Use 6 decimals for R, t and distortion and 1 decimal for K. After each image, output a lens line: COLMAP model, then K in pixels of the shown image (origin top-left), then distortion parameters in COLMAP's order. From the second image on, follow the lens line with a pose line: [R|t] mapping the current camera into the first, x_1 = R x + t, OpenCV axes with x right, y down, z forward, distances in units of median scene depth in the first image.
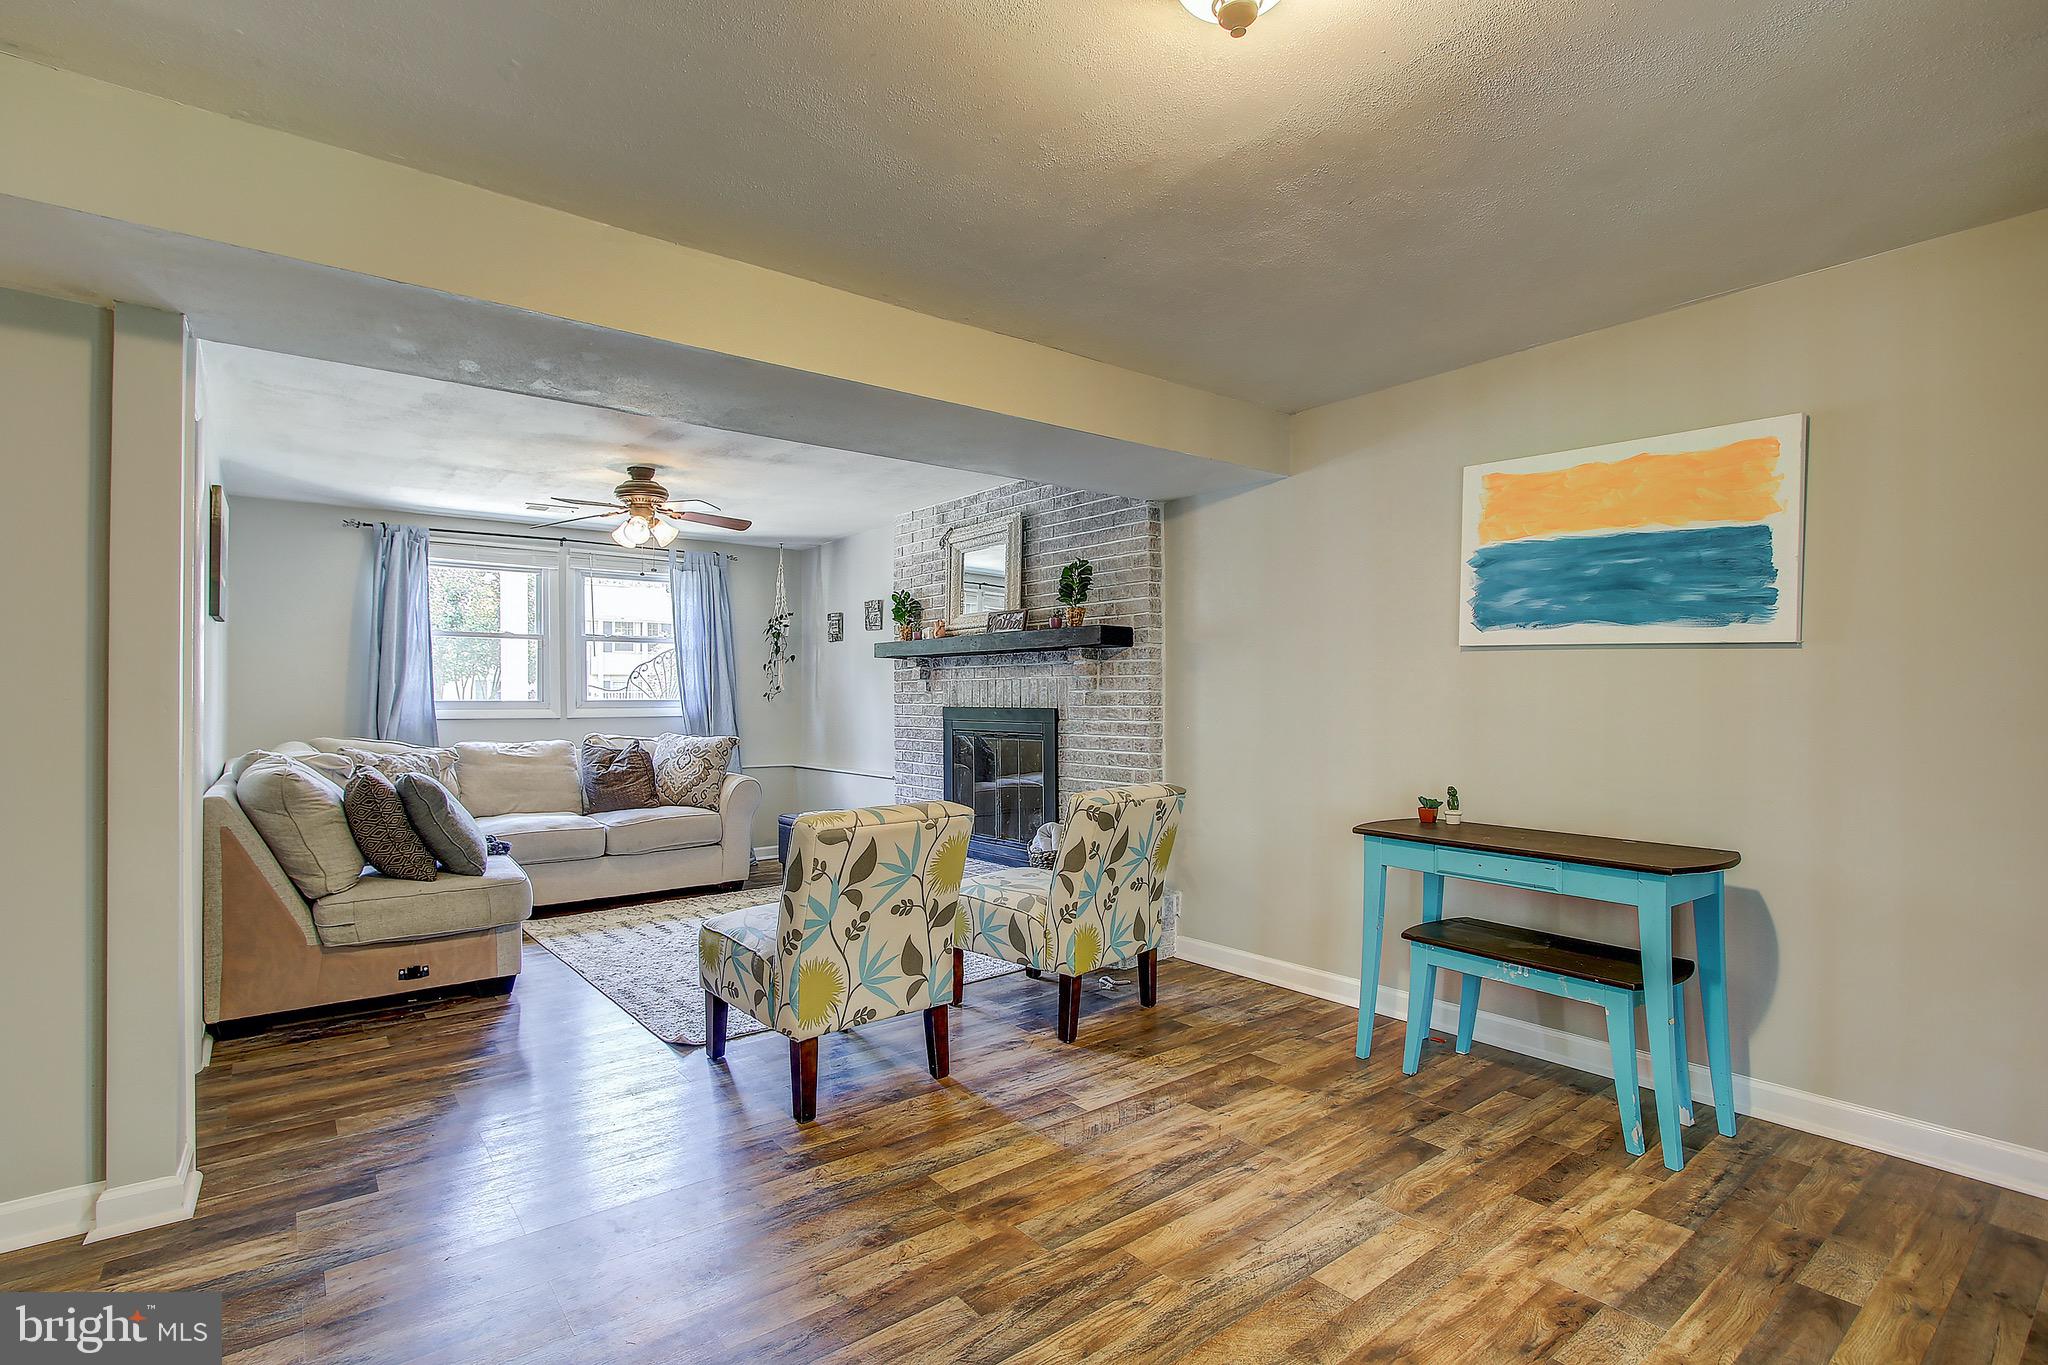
lens RADIAL K [[954.4, 0, 986.1], [0, 954.4, 693.6], [0, 0, 1]] dist [-0.019677, 0.000580]
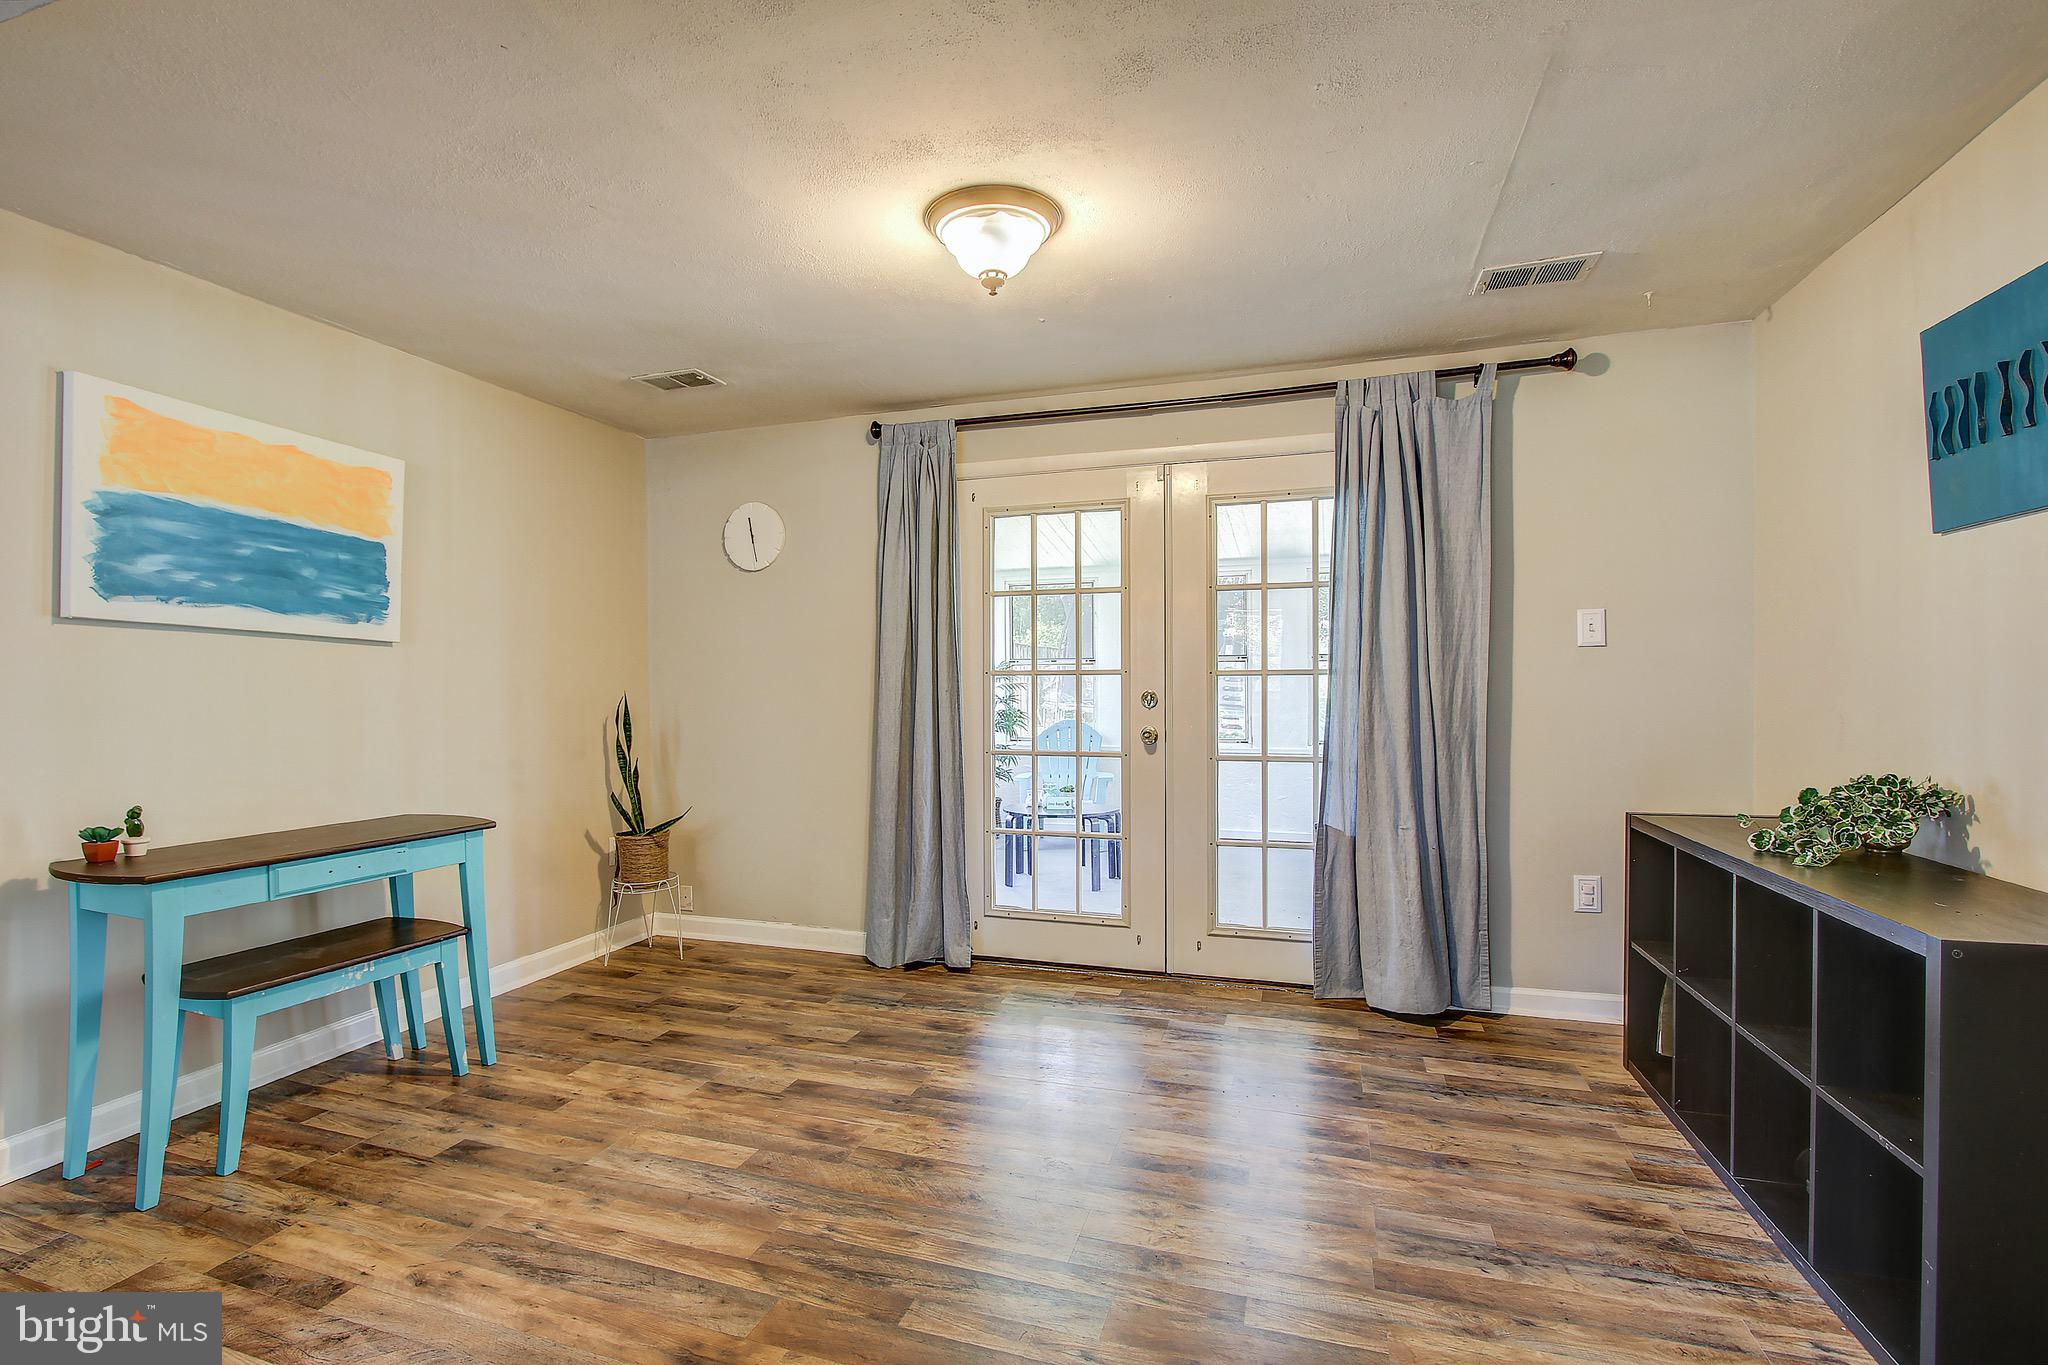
lens RADIAL K [[954.4, 0, 986.1], [0, 954.4, 693.6], [0, 0, 1]] dist [-0.019677, 0.000580]
pose [[-0.559317, -0.003694, 0.828946, -0.384411], [0.005304, 0.999954, 0.008035, 0.004950], [-0.828937, 0.008891, -0.559271, 0.655760]]
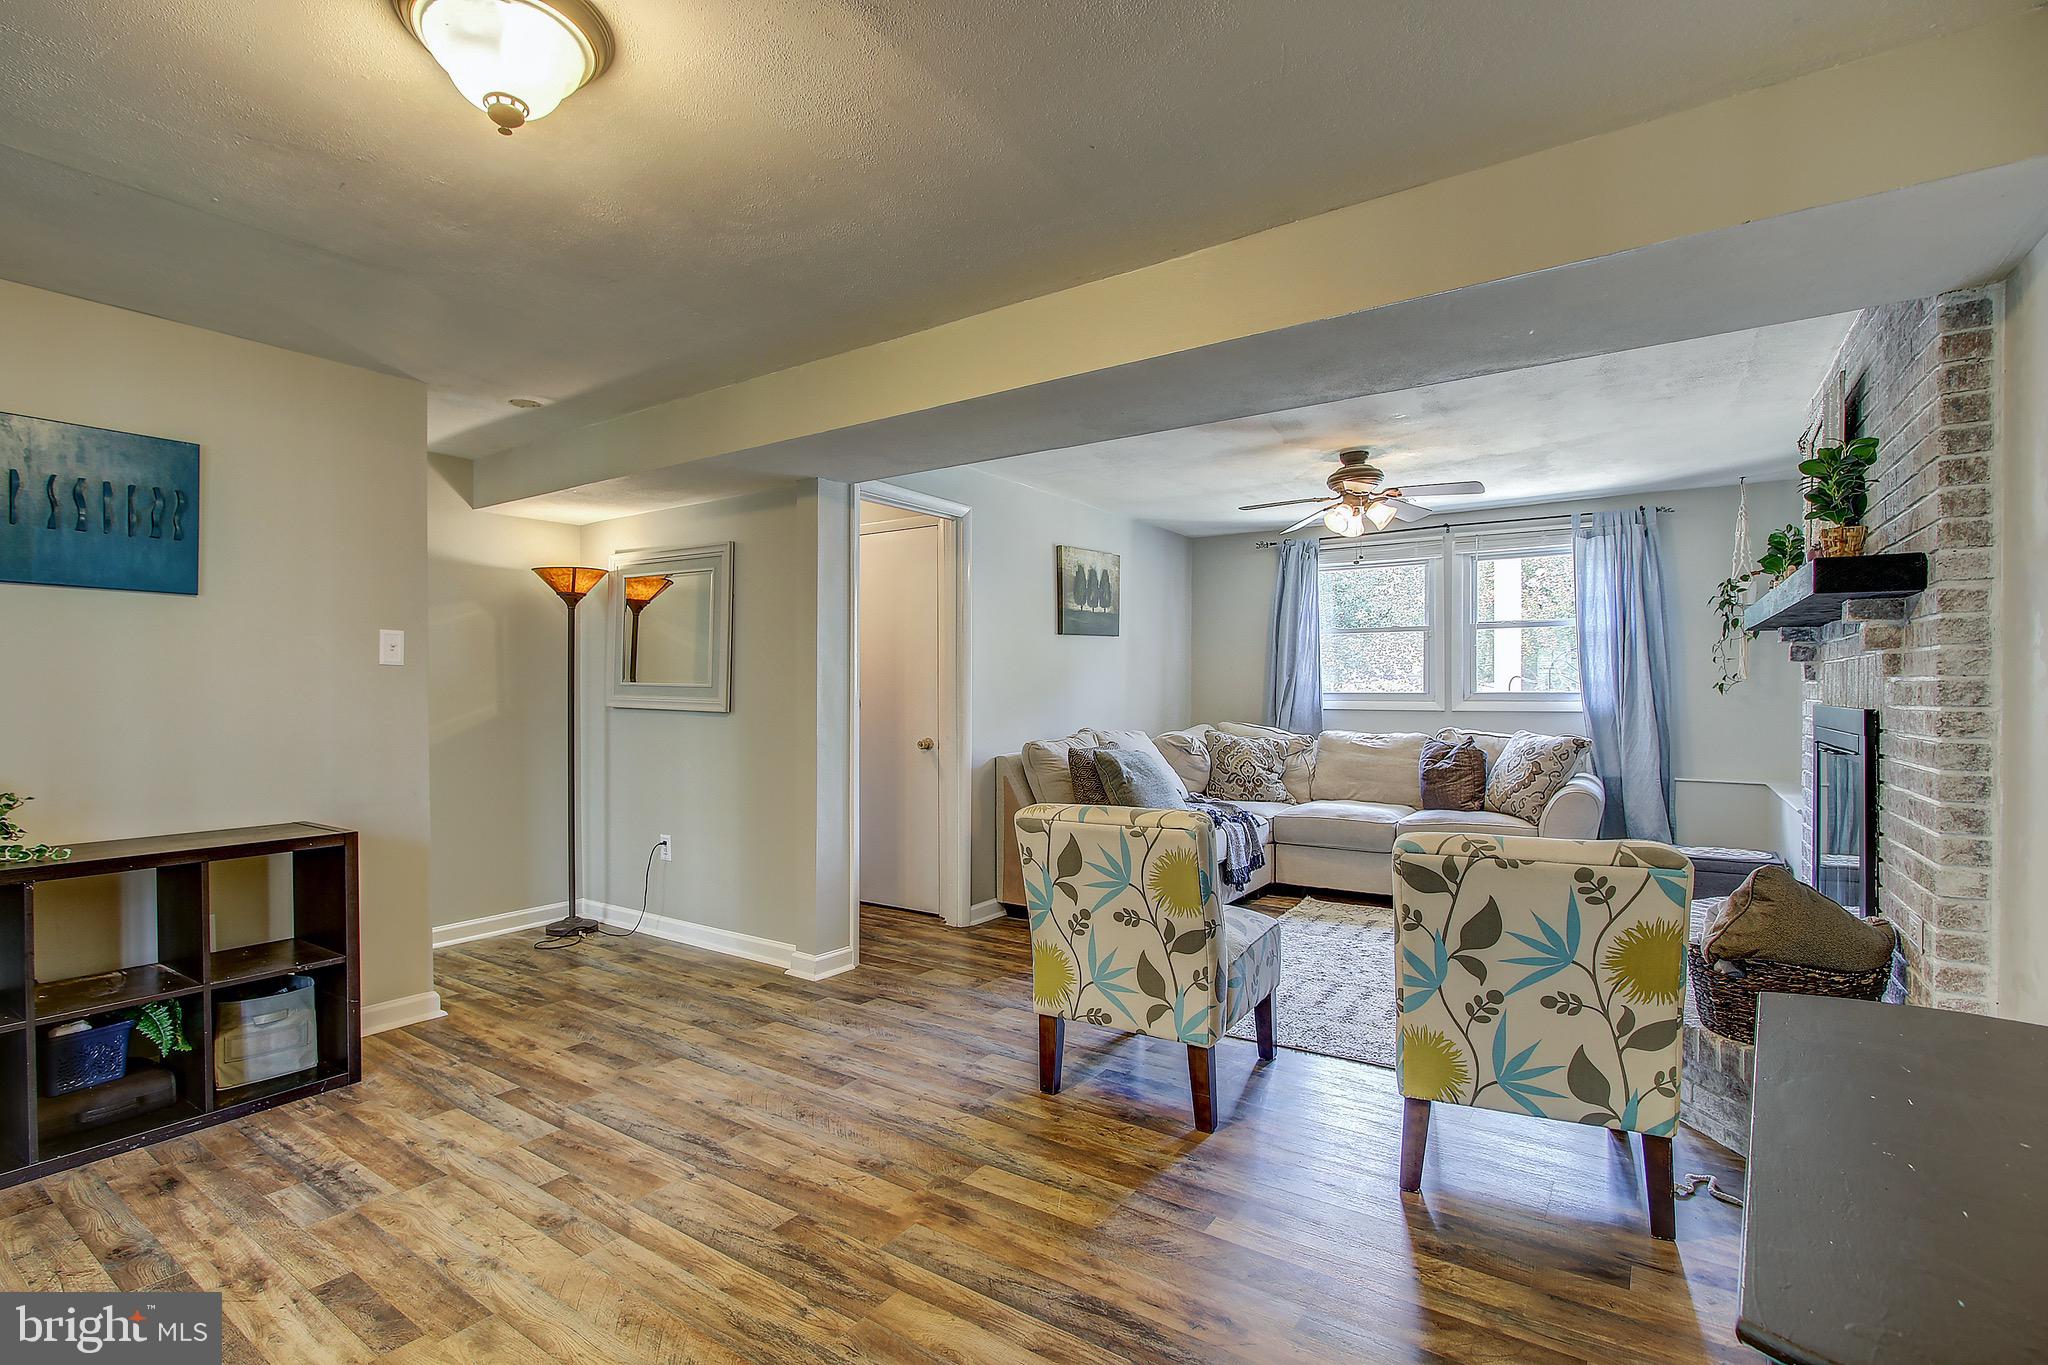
lens RADIAL K [[954.4, 0, 986.1], [0, 954.4, 693.6], [0, 0, 1]] dist [-0.019677, 0.000580]
pose [[0.298960, 0.002130, -0.954263, 0.516445], [0.007466, 0.999962, 0.004572, 0.000016], [0.954237, -0.008492, 0.298932, 0.400189]]
